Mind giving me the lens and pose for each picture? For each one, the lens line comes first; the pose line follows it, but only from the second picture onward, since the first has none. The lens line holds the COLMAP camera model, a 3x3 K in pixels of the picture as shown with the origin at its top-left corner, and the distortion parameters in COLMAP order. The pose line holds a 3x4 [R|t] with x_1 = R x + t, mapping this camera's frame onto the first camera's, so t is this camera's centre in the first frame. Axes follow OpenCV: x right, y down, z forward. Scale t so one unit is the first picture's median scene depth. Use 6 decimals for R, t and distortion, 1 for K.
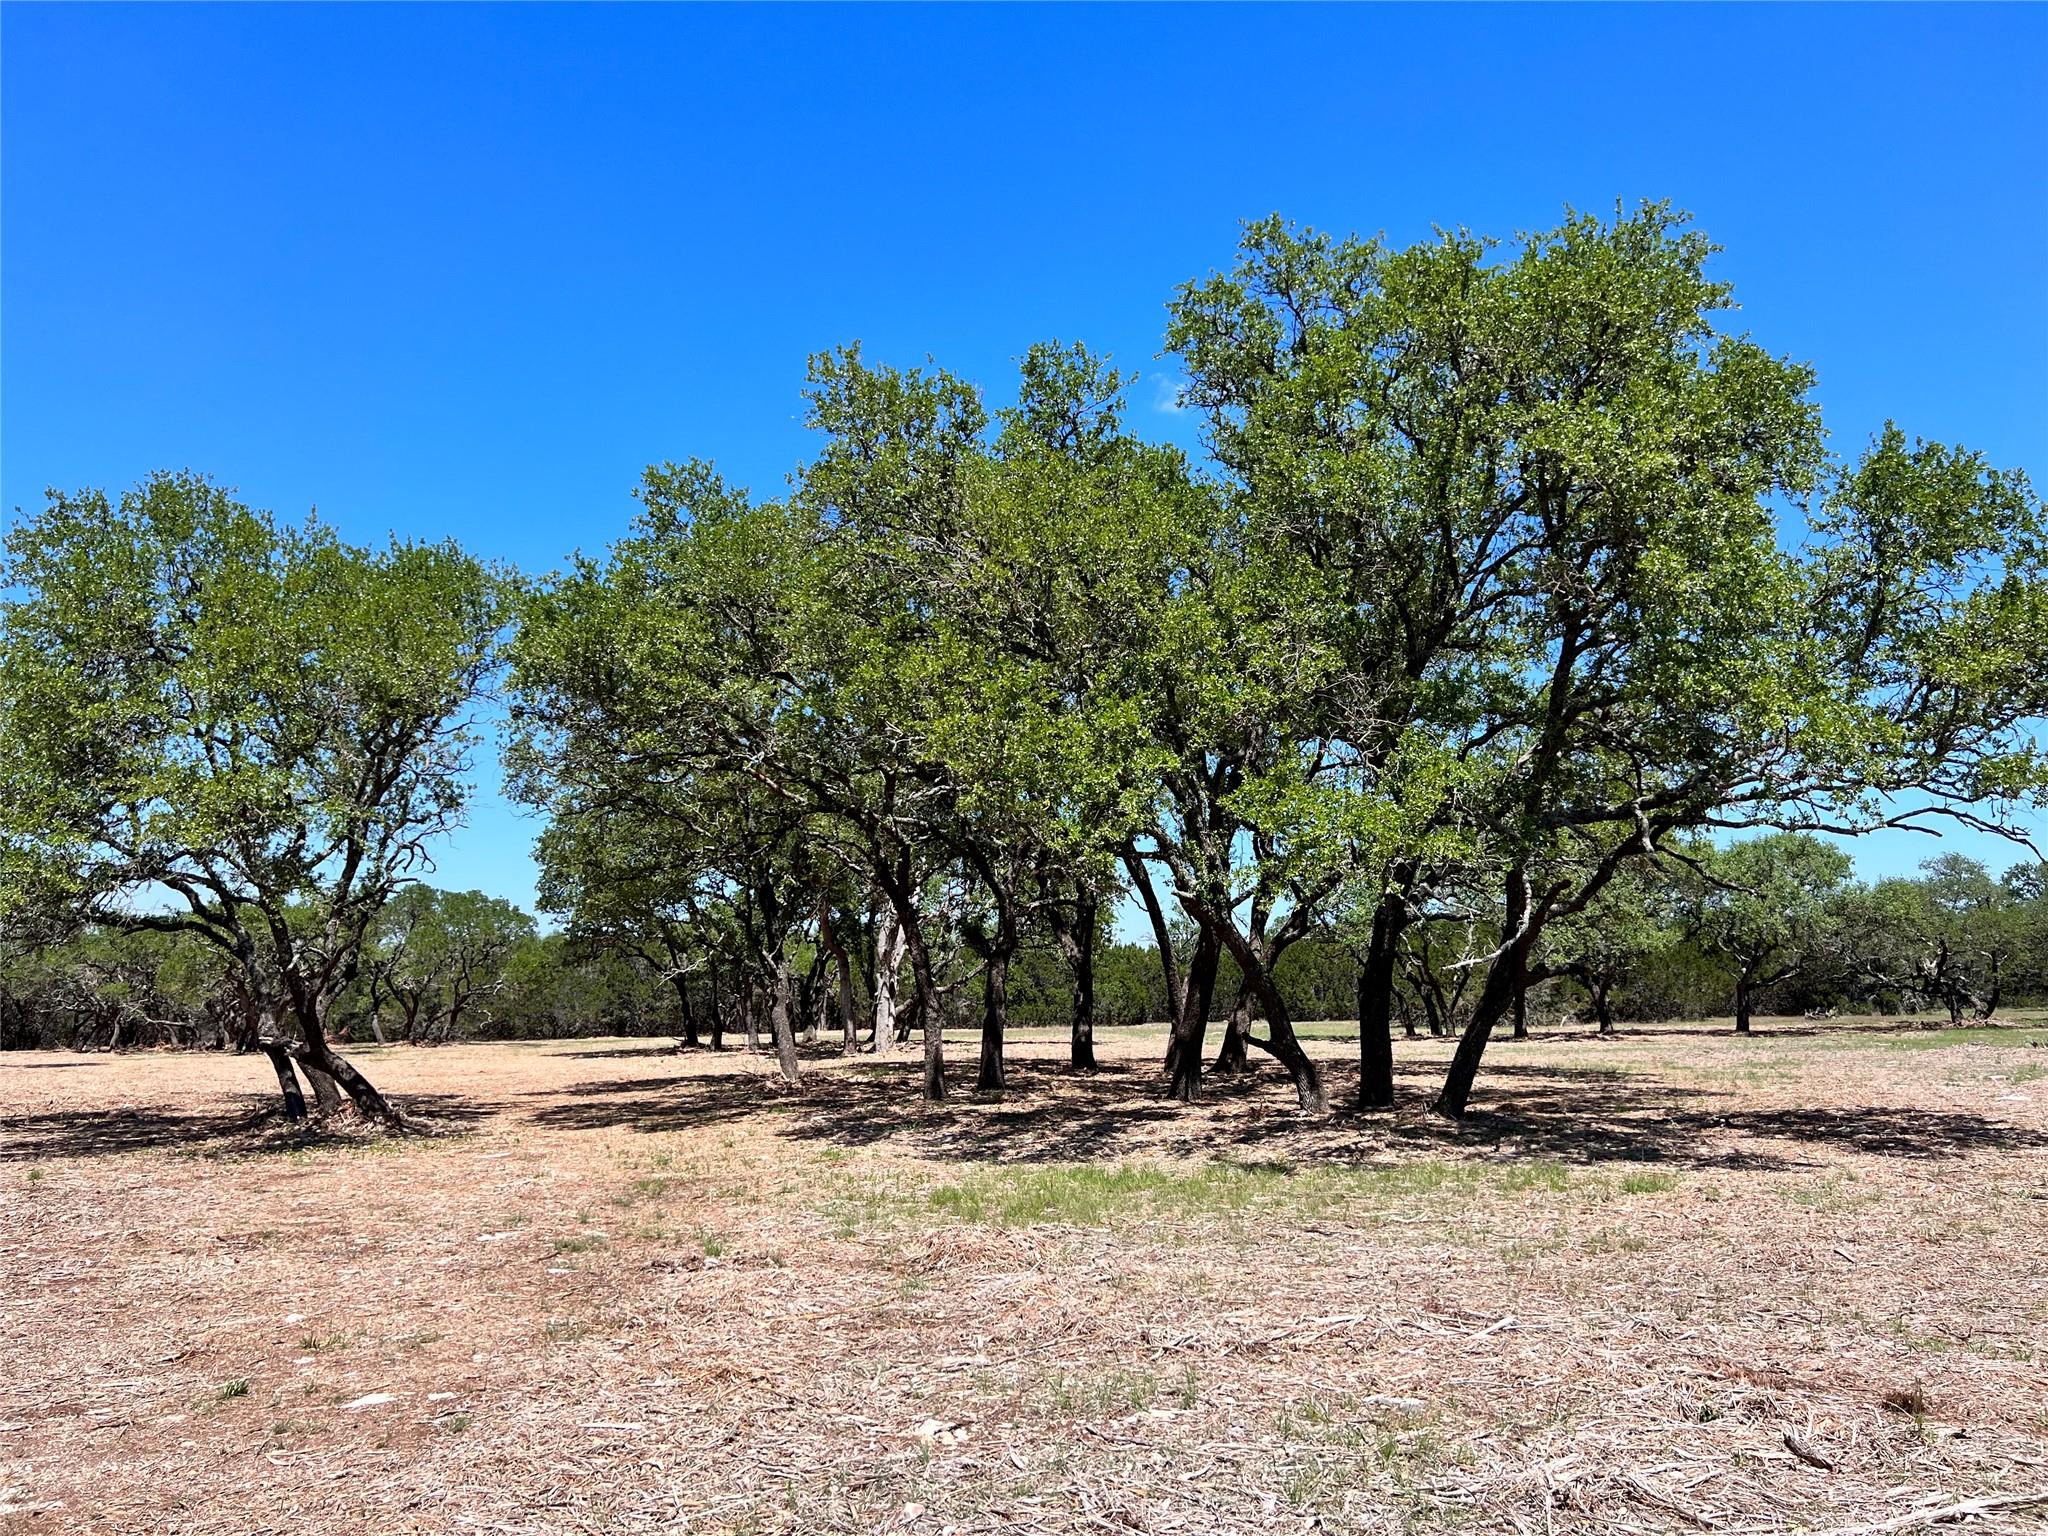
lens RADIAL K [[1488.9, 0, 1024.0], [0, 1488.9, 768.0], [0, 0, 1]] dist [0.064126, -0.137433]
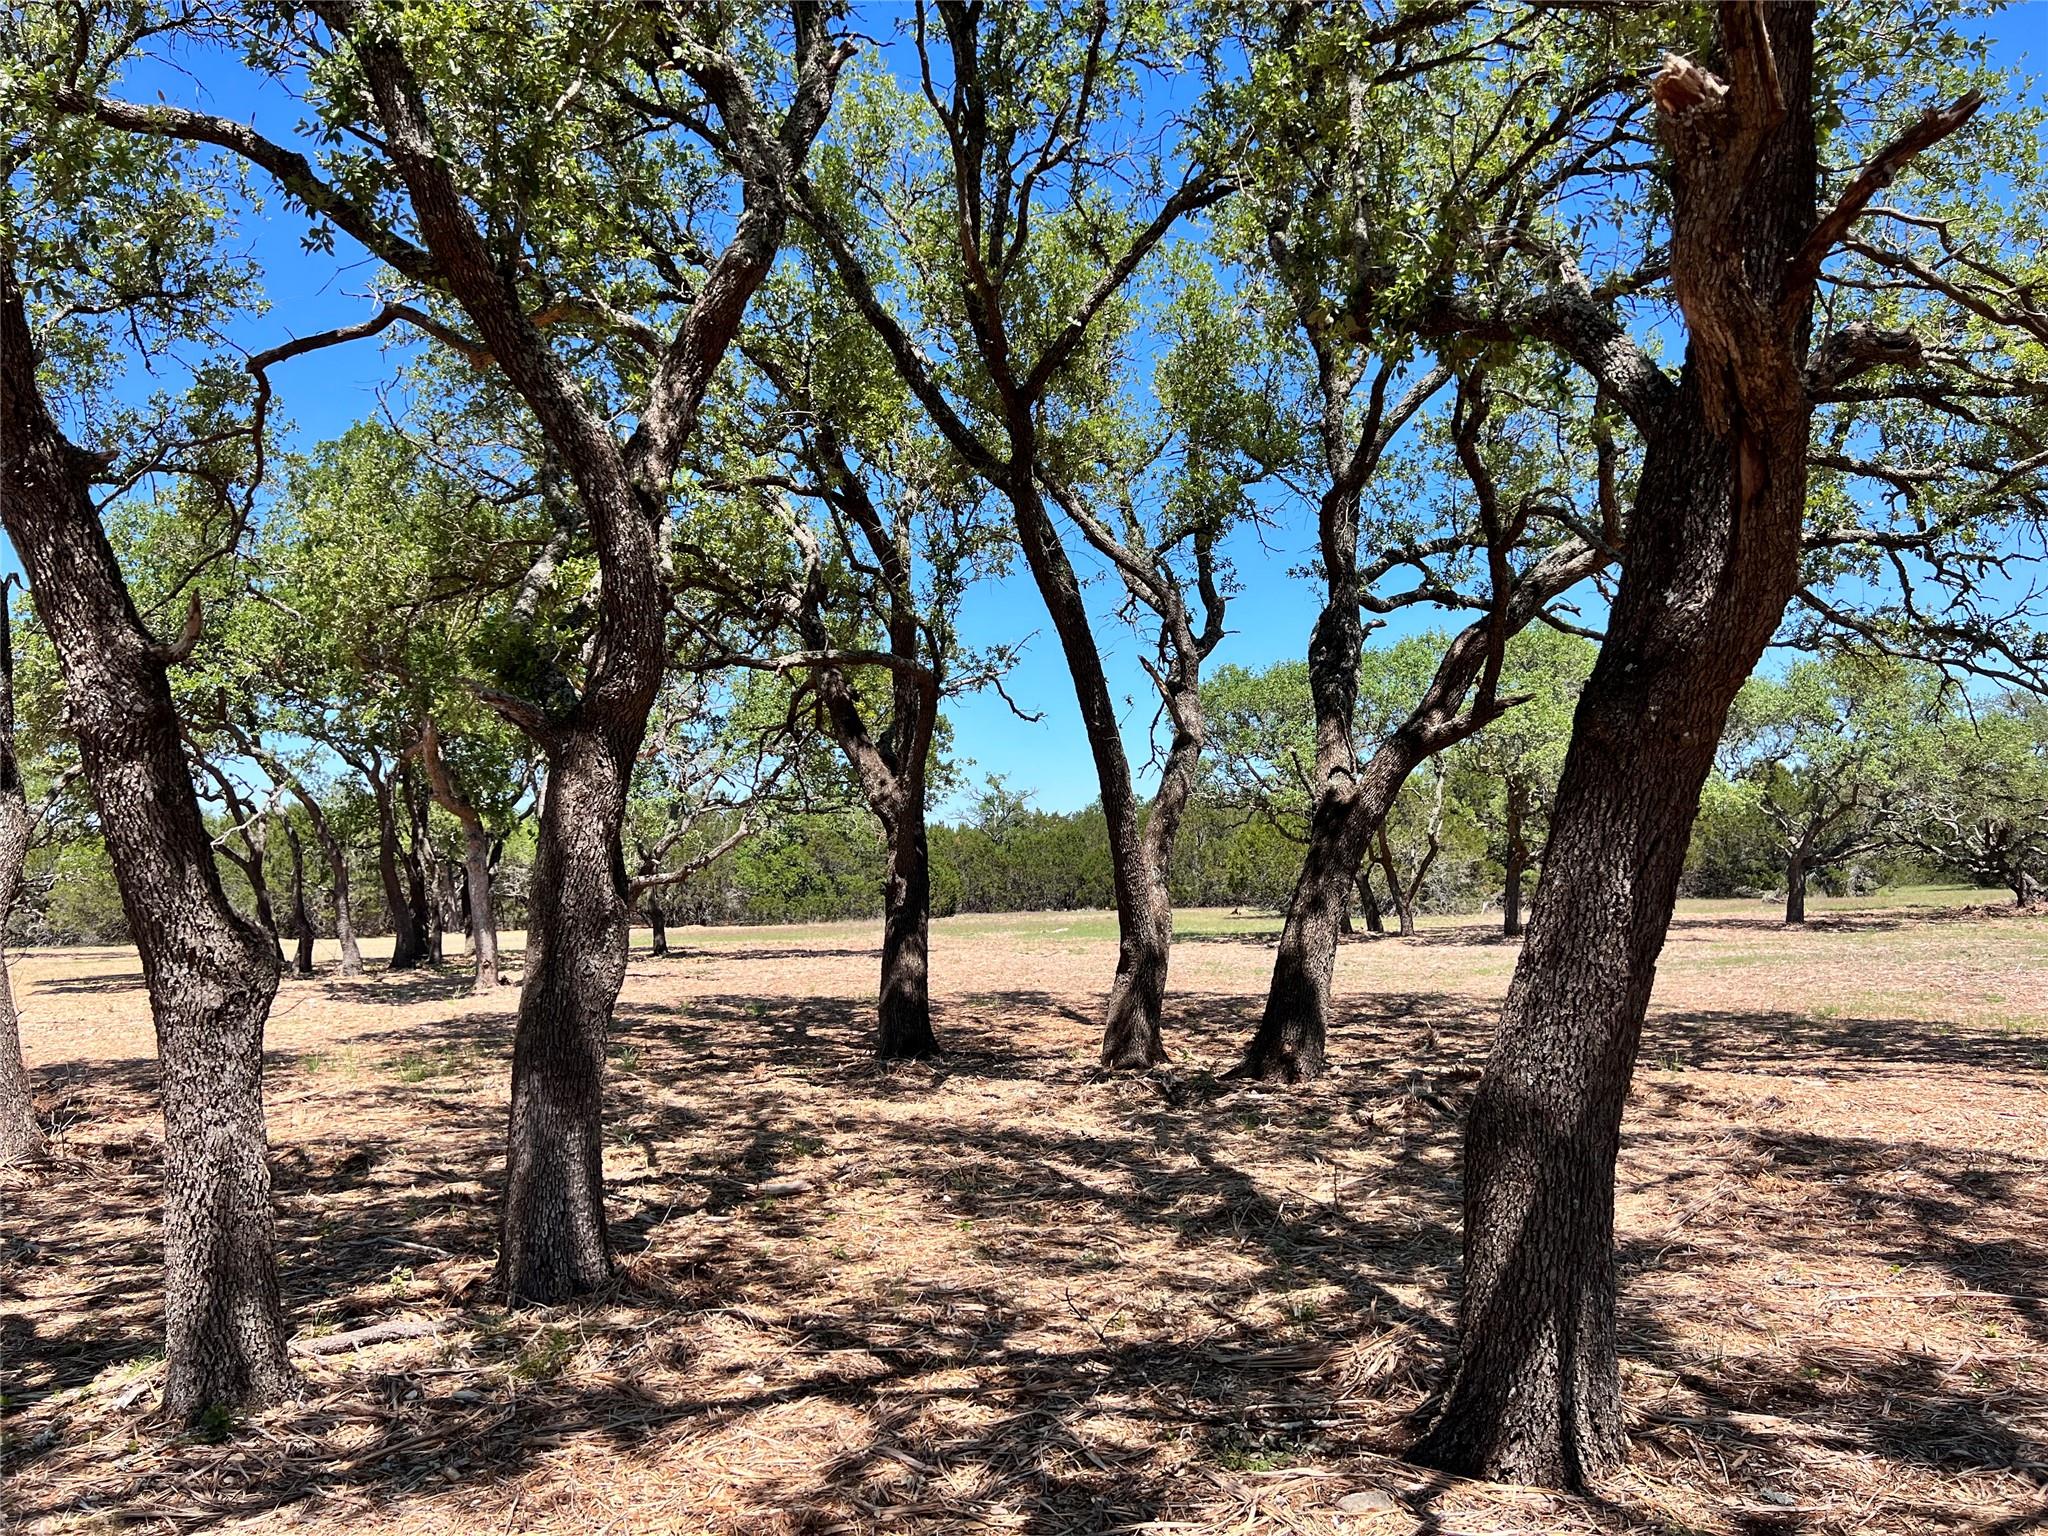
lens RADIAL K [[1488.9, 0, 1024.0], [0, 1488.9, 768.0], [0, 0, 1]] dist [0.064126, -0.137433]
pose [[0.990609, 0.000955, 0.136722, 0.015357], [-0.011241, 0.997159, 0.074488, 0.094252], [-0.136262, -0.075325, 0.987805, 0.623531]]
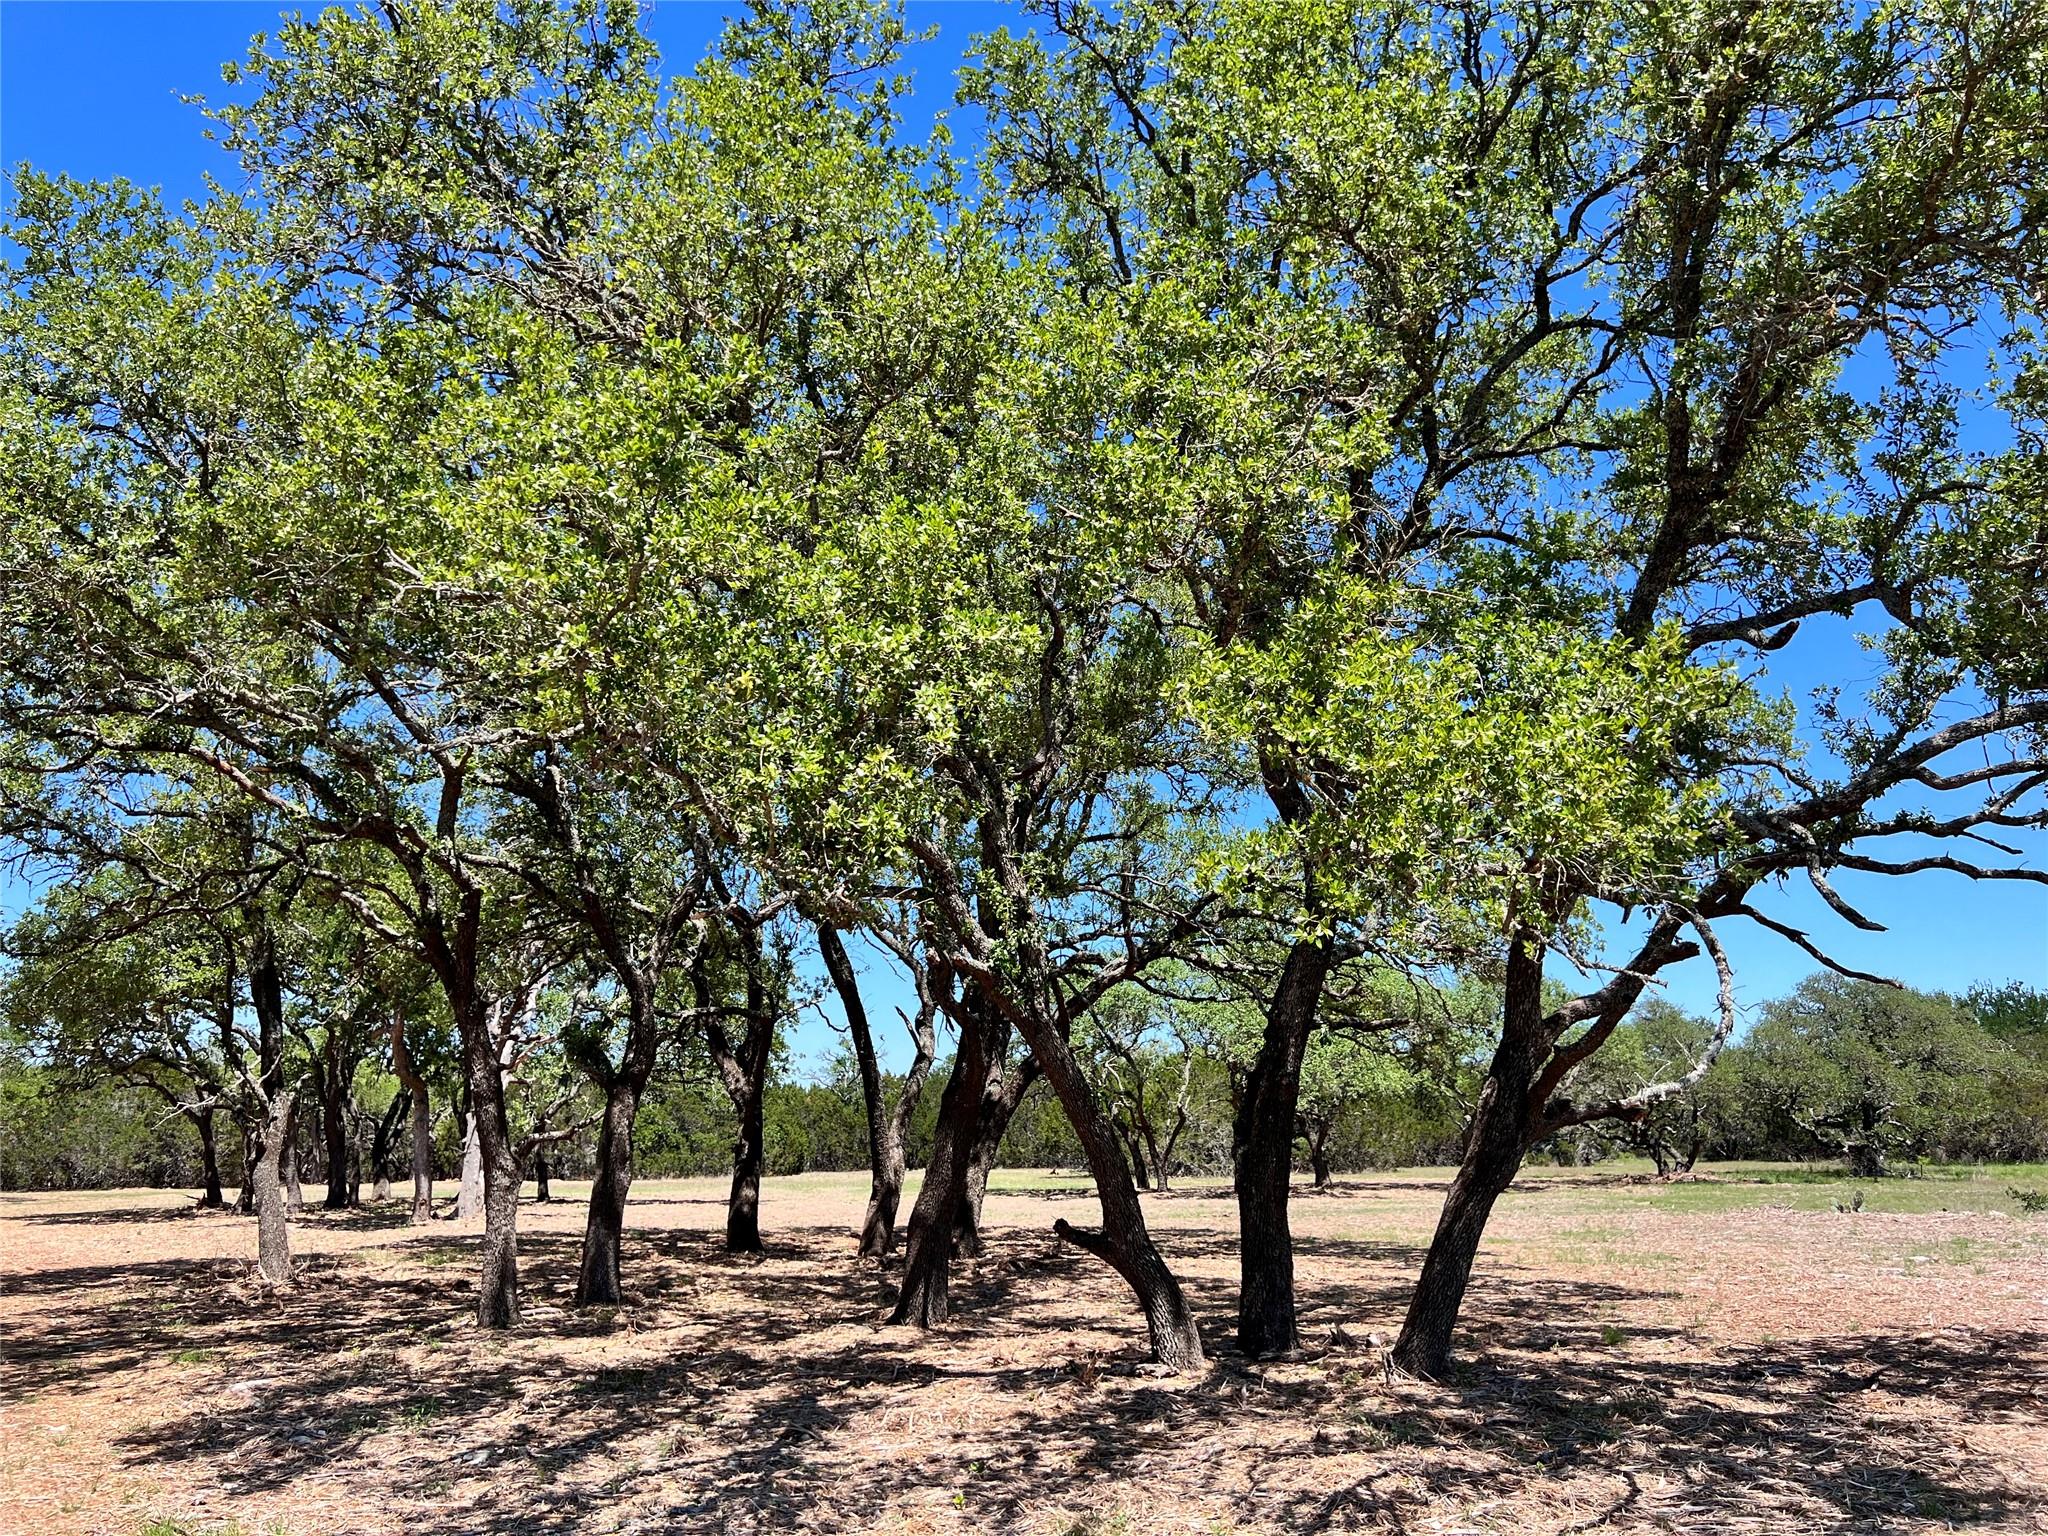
lens RADIAL K [[1488.9, 0, 1024.0], [0, 1488.9, 768.0], [0, 0, 1]] dist [0.064126, -0.137433]
pose [[0.974081, 0.059743, 0.218166, 0.000928], [-0.039434, 0.994572, -0.096290, 0.040353], [-0.222735, 0.085191, 0.971150, 0.283613]]
